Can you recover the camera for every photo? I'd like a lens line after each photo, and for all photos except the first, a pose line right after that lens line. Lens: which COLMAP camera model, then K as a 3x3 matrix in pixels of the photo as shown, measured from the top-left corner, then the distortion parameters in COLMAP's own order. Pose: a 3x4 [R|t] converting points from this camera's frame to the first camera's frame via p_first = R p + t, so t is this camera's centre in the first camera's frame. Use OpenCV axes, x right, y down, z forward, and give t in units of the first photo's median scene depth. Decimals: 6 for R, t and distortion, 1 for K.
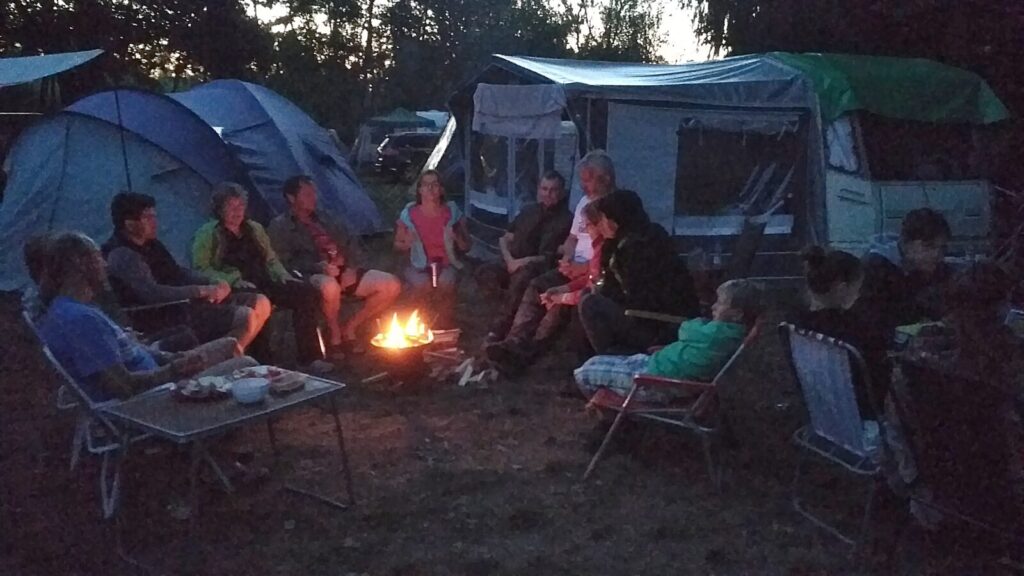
lens RADIAL K [[902.5, 0, 515.2], [0, 902.5, 289.0], [0, 0, 1]] dist [0.076890, -0.153537]
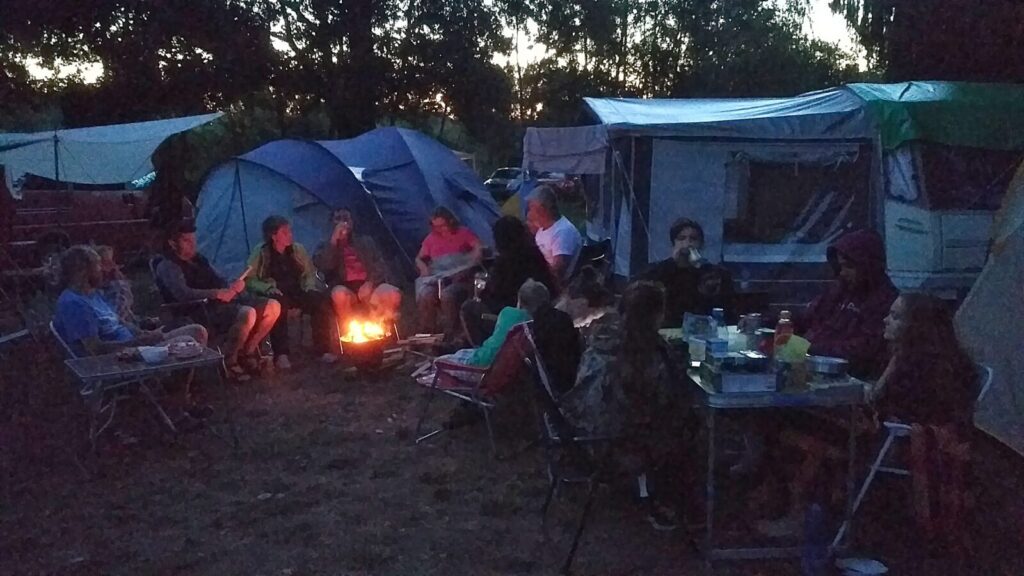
lens RADIAL K [[902.5, 0, 520.1], [0, 902.5, 308.4], [0, 0, 1]] dist [0.076890, -0.153537]
pose [[0.956339, 0.027224, -0.290990, 0.253405], [-0.031028, 0.999483, -0.008466, 0.011628], [0.290609, 0.017126, 0.956689, -0.084876]]
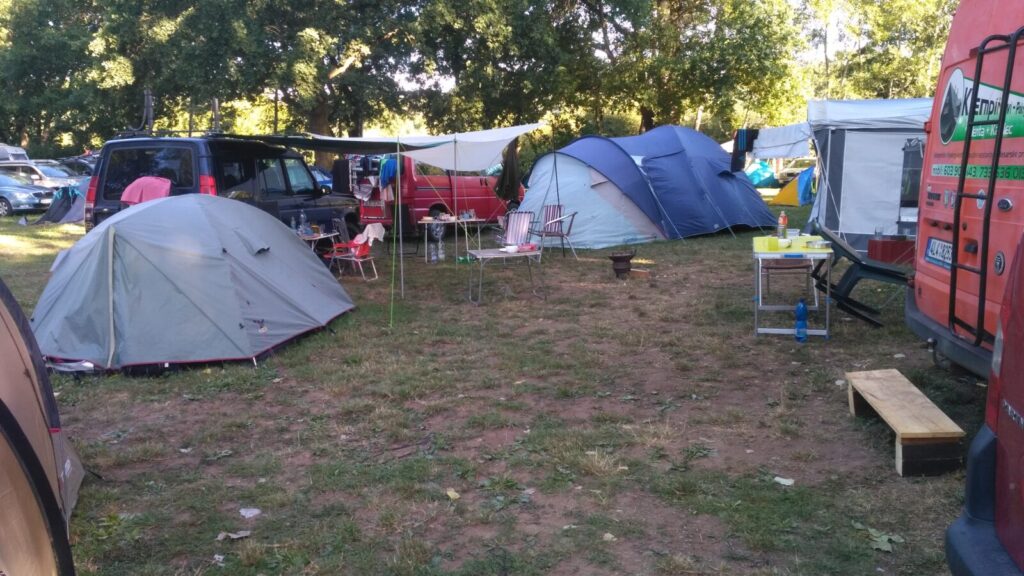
lens RADIAL K [[902.5, 0, 510.9], [0, 902.5, 295.9], [0, 0, 1]] dist [0.076890, -0.153537]
pose [[0.796093, 0.060882, -0.602104, 0.543585], [-0.073599, 0.997282, 0.003529, 0.094533], [0.600682, 0.041504, 0.798410, -0.489199]]
